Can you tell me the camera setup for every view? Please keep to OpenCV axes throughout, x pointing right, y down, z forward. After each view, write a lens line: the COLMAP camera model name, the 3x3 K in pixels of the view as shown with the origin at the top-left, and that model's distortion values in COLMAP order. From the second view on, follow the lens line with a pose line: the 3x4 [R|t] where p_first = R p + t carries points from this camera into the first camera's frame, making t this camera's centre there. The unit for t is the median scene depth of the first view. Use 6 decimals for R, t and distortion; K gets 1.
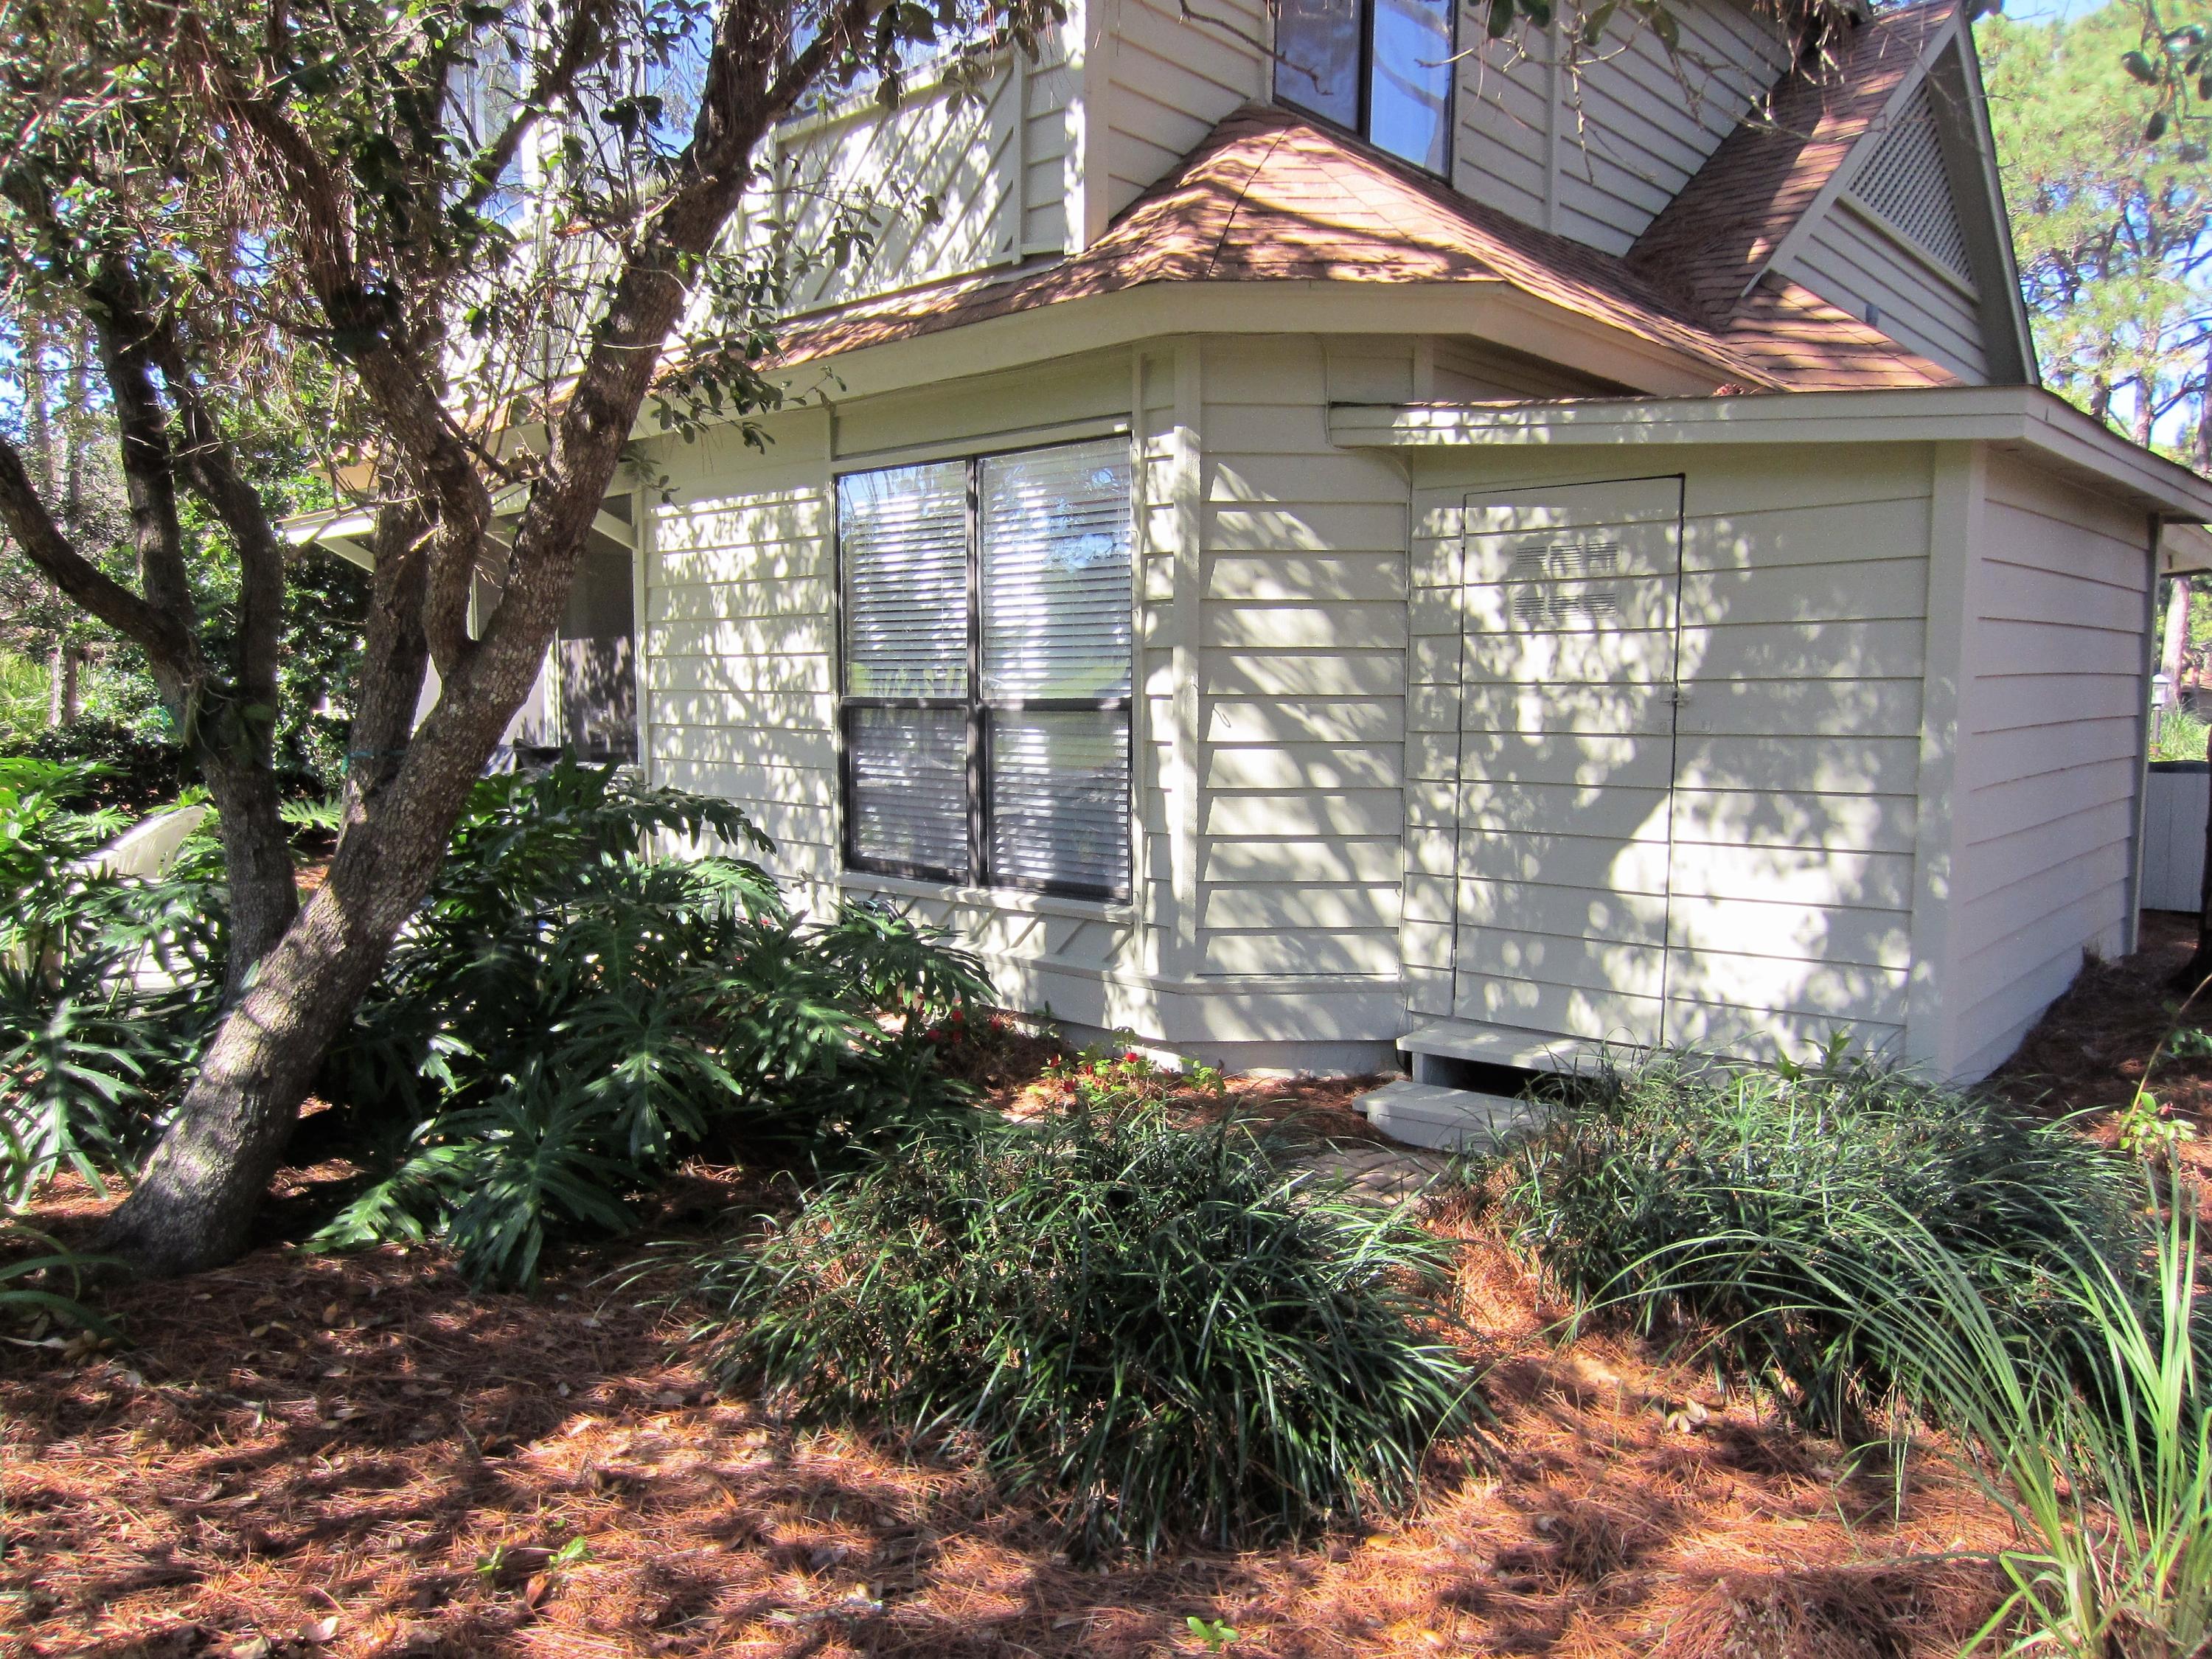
lens RADIAL K [[1582.7, 0, 1102.4], [0, 1582.7, 826.4], [0, 0, 1]] dist [-0.011060, 0.001561]
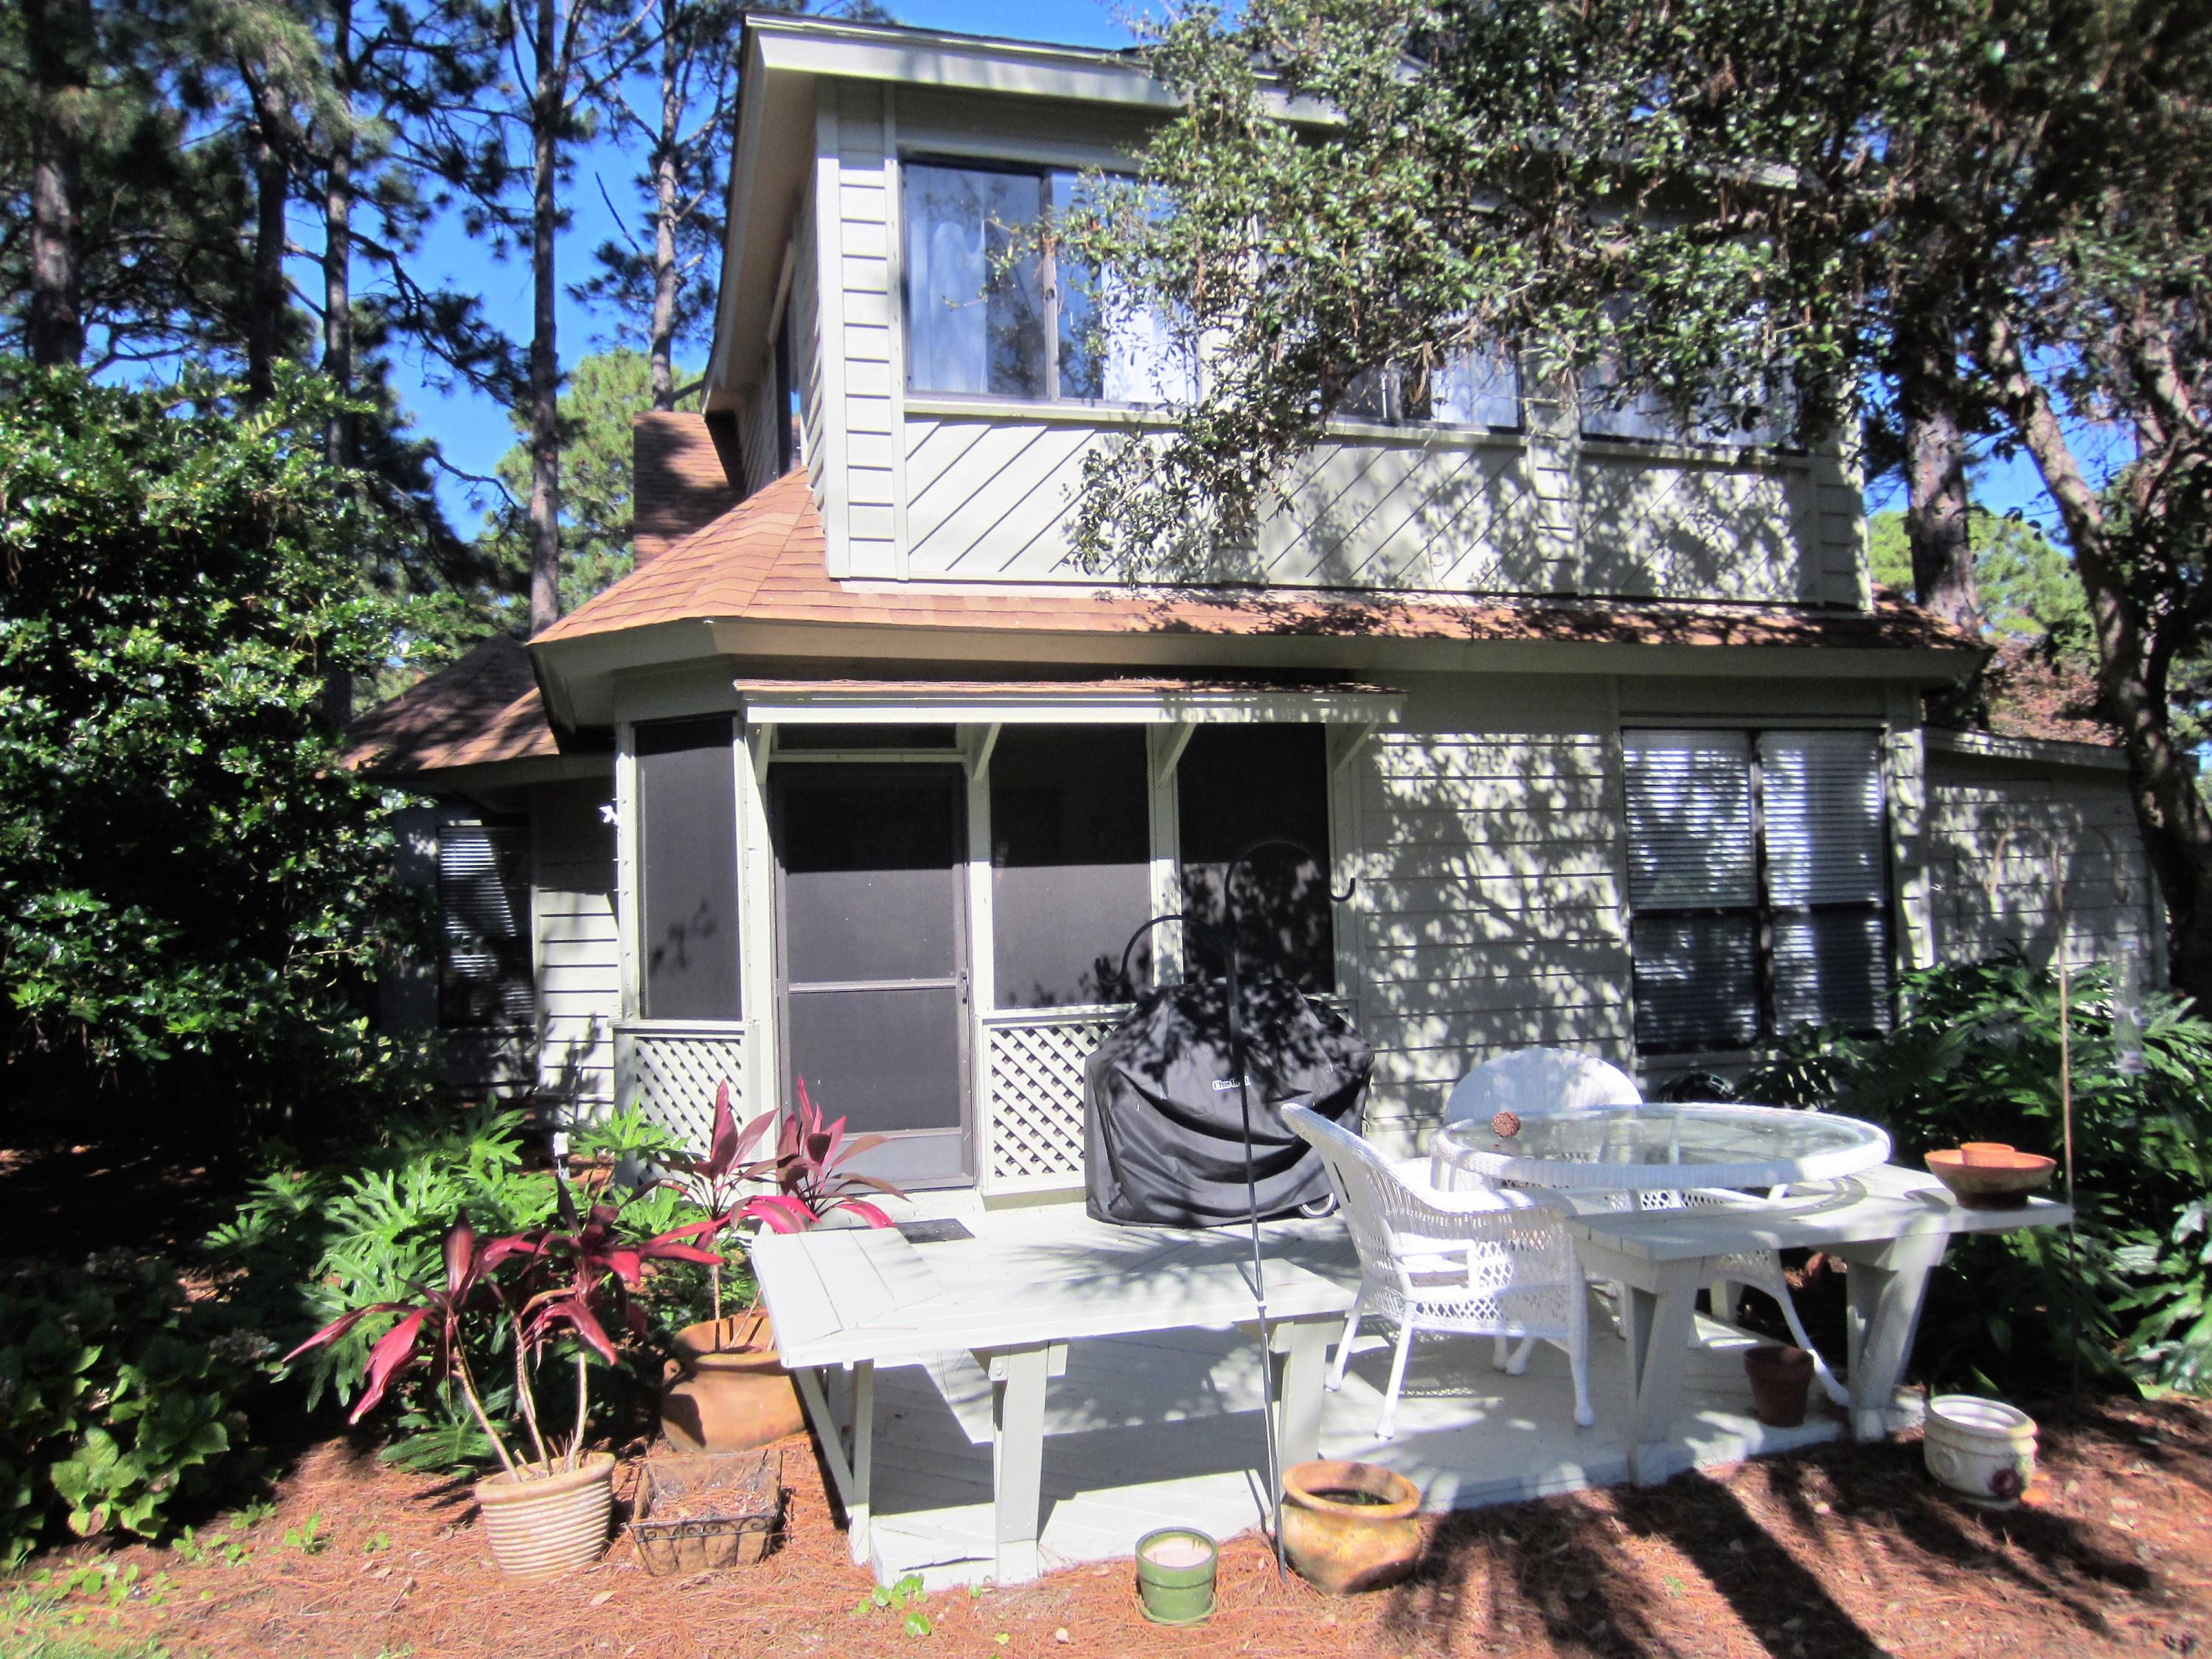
lens RADIAL K [[1582.7, 0, 1116.9], [0, 1582.7, 835.2], [0, 0, 1]] dist [-0.011060, 0.001561]
pose [[0.512239, 0.018174, 0.858650, -1.373922], [0.105477, 0.990876, -0.083896, -0.077832], [-0.852341, 0.133543, 0.505649, 0.711281]]
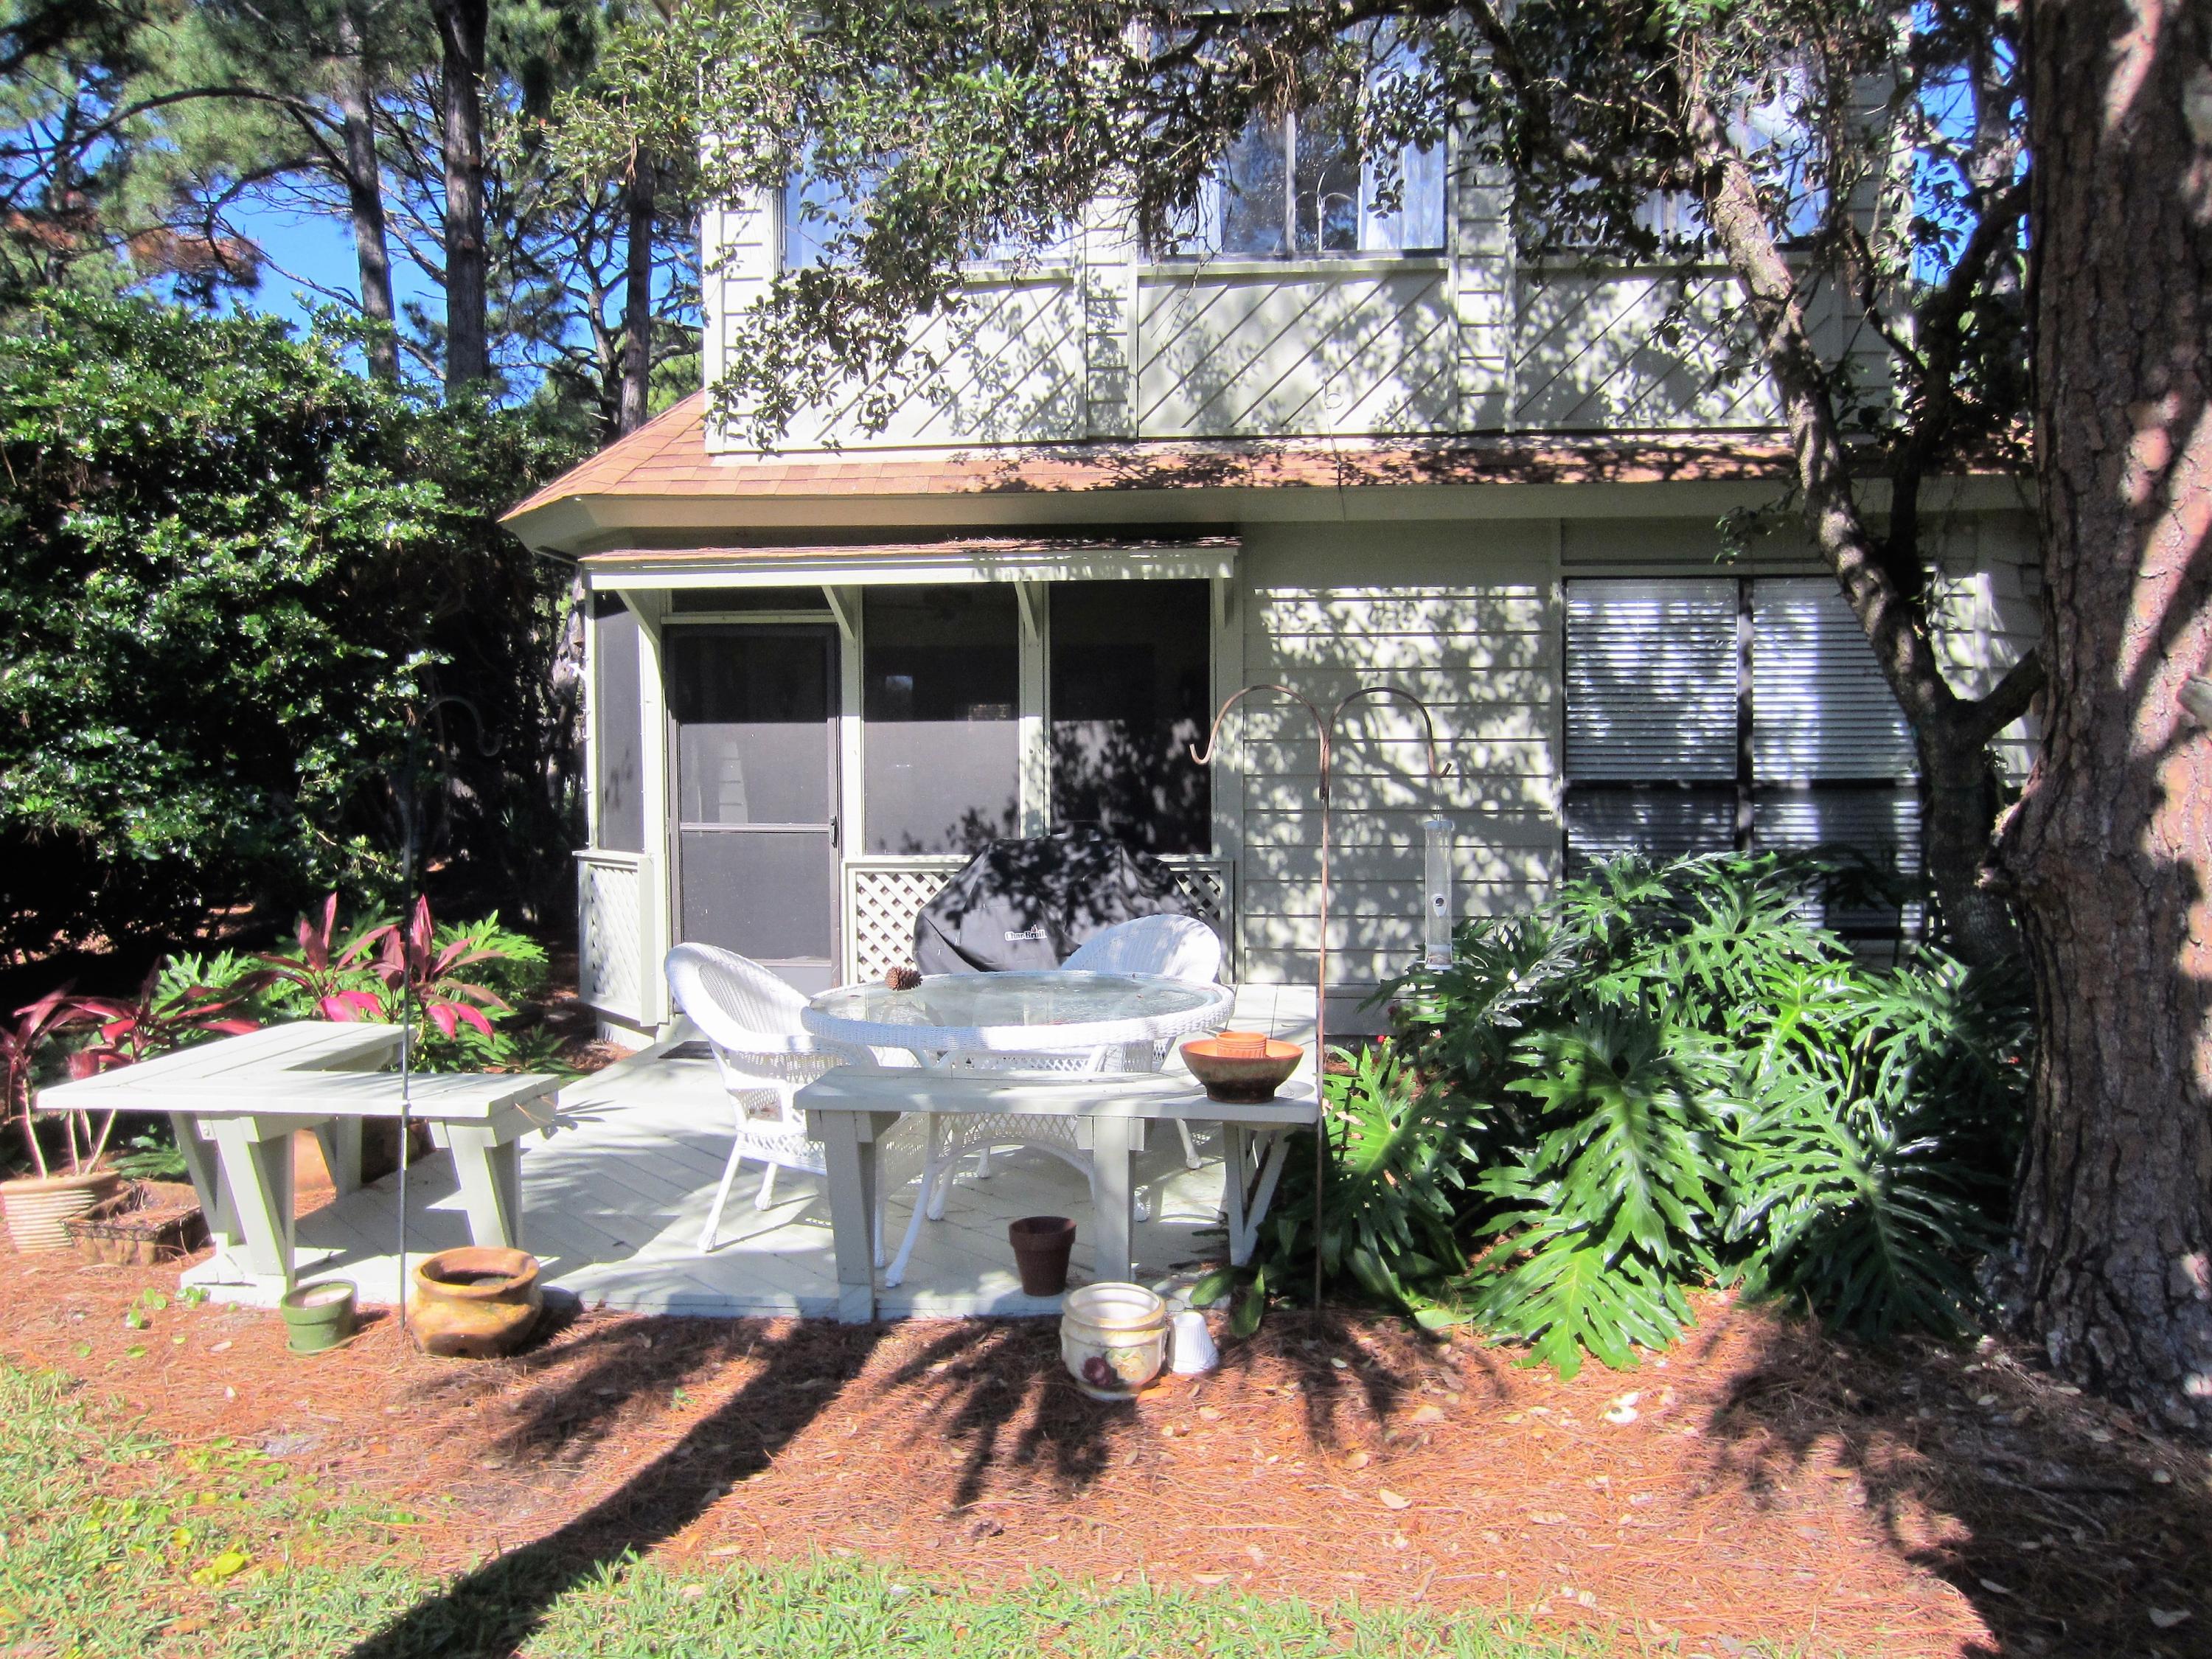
lens RADIAL K [[1582.7, 0, 1110.9], [0, 1582.7, 827.2], [0, 0, 1]] dist [-0.011060, 0.001561]
pose [[0.785403, -0.030067, 0.618254, -1.072290], [0.060287, 0.997787, -0.028062, -0.037214], [-0.616041, 0.059313, 0.785478, 0.336740]]
